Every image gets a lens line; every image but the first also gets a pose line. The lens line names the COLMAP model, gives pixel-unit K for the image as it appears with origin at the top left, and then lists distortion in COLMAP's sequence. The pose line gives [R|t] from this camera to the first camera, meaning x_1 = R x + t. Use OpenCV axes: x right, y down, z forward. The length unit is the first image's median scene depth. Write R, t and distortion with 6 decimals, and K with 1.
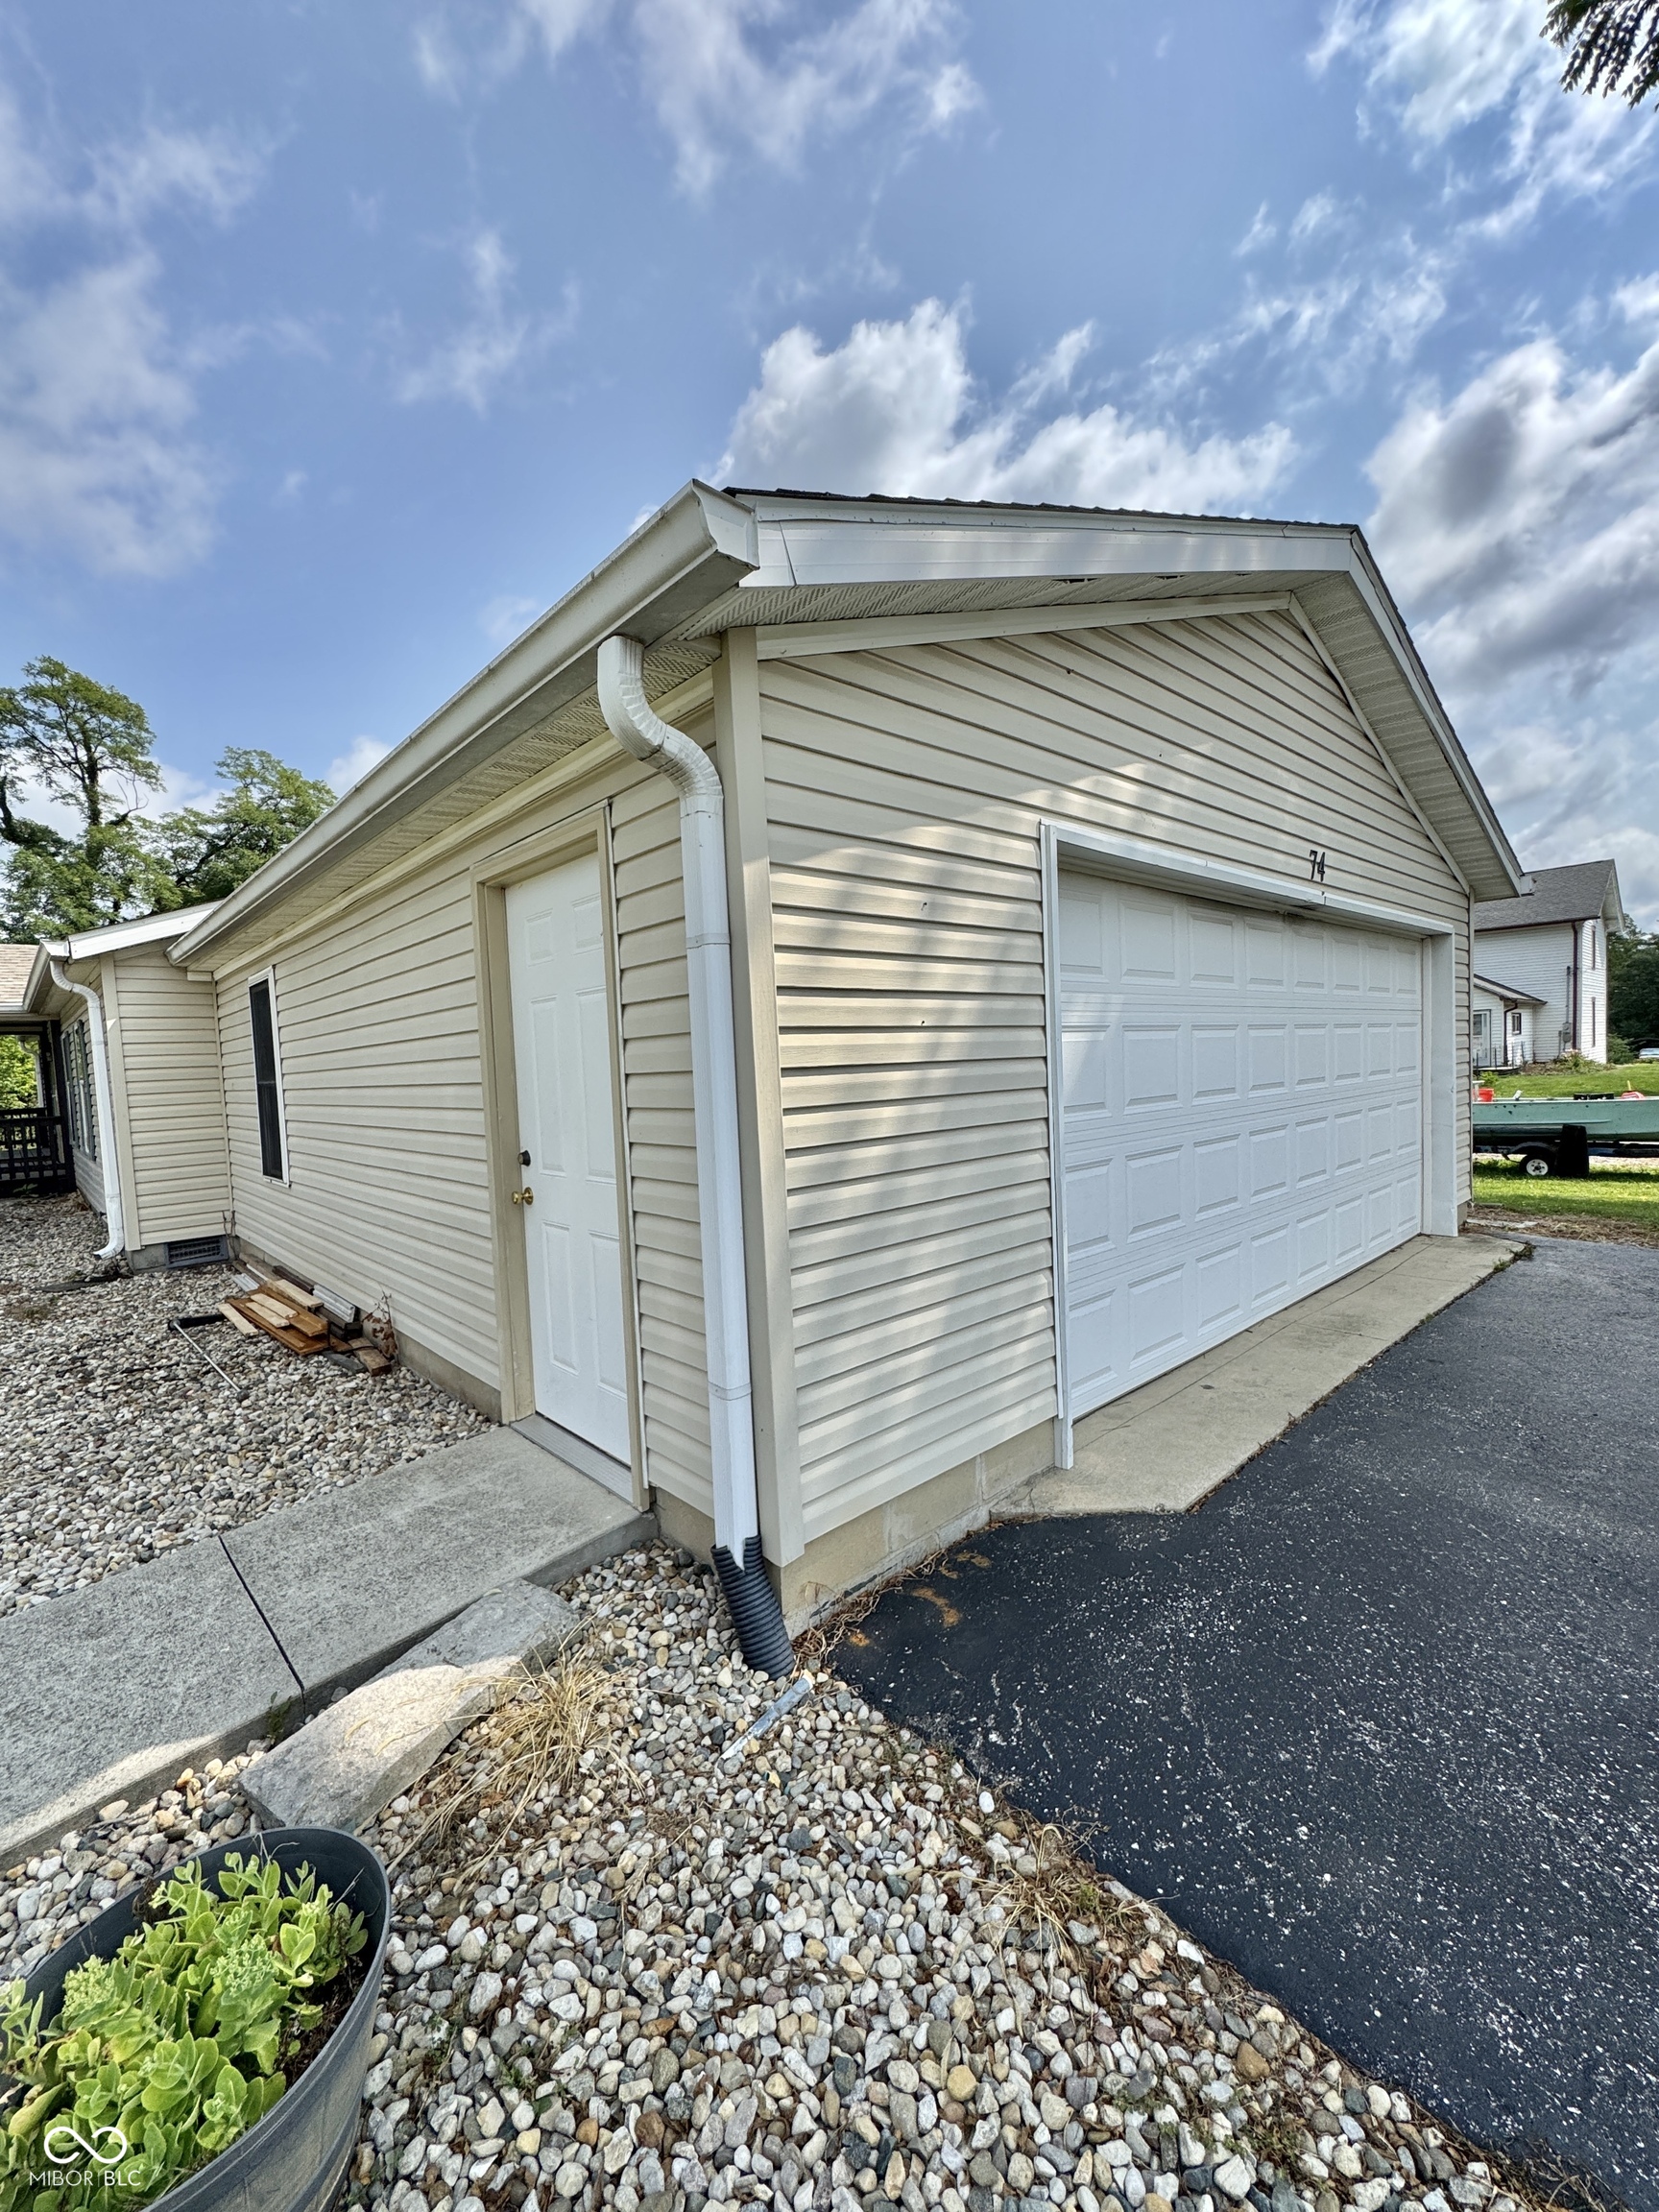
lens RADIAL K [[897.6, 0, 829.5], [0, 897.6, 1106.0], [0, 0, 1]] dist [0.001931, 0.000215]
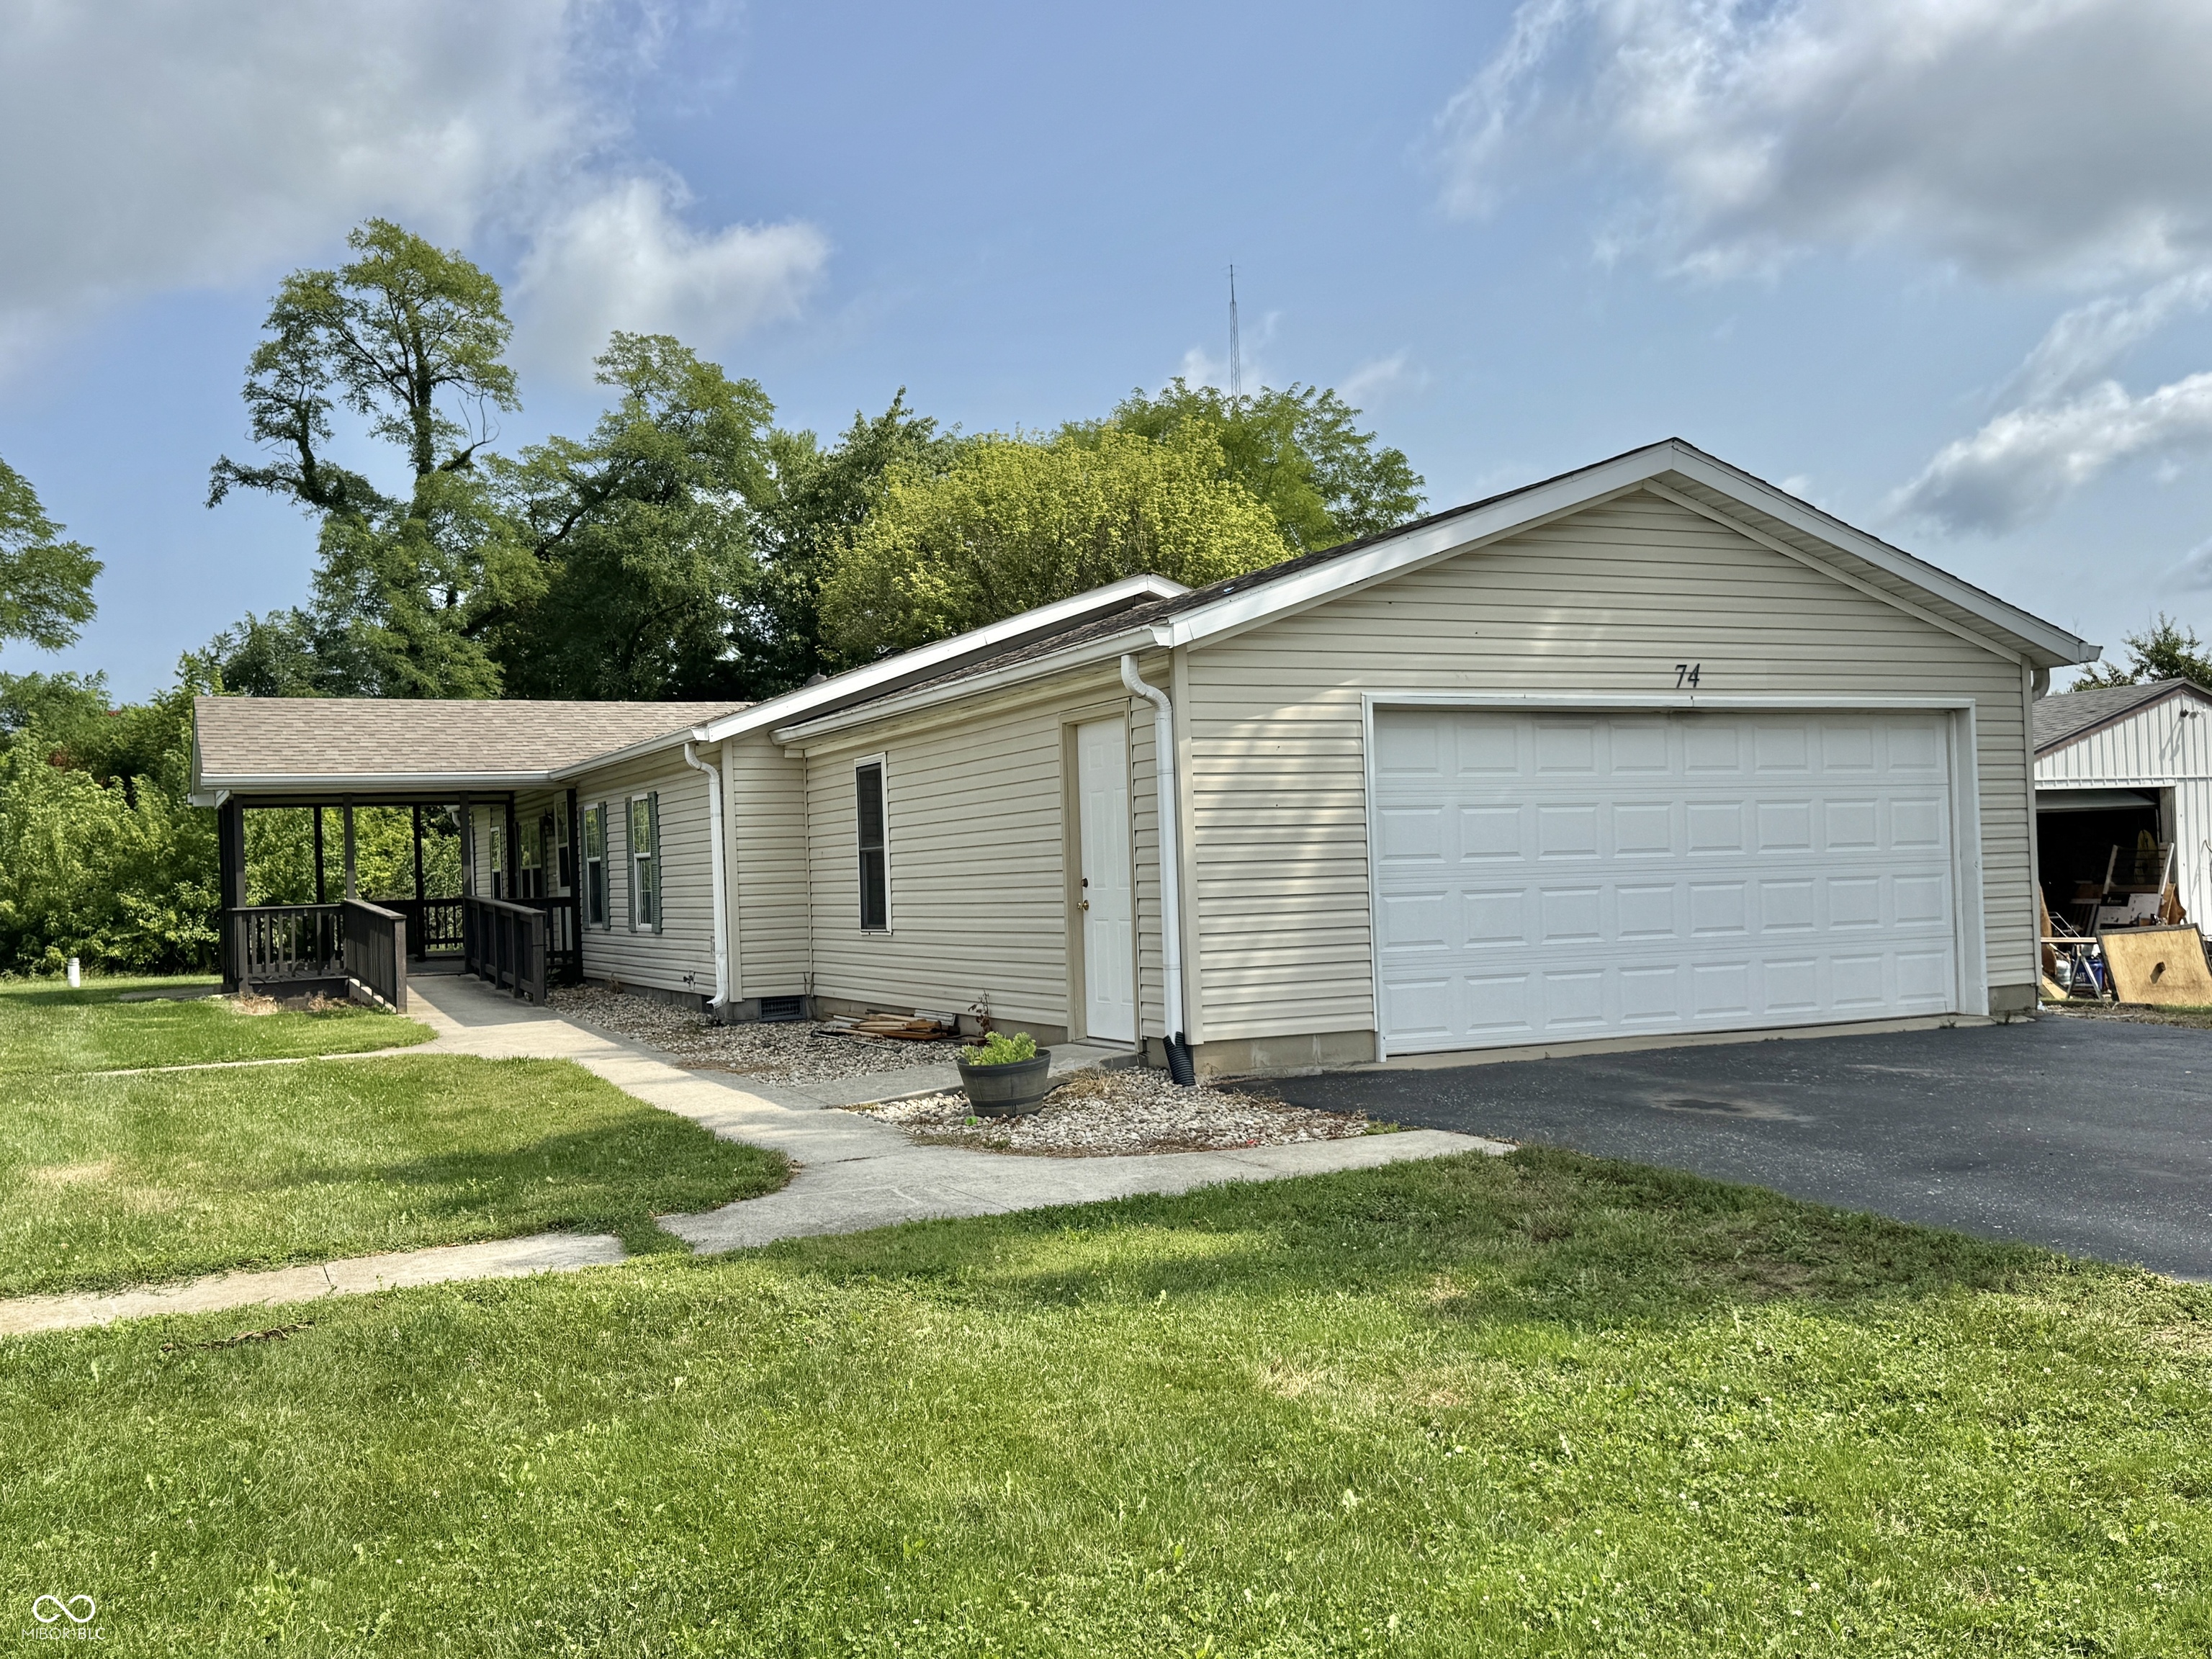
lens RADIAL K [[2054.5, 0, 1106.0], [0, 2054.5, 829.5], [0, 0, 1]] dist [0.072093, -0.001973]
pose [[0.954830, 0.004773, -0.297116, 0.076317], [-0.024056, 0.997831, -0.061279, 0.017338], [0.296179, 0.065658, 0.952873, -0.241395]]
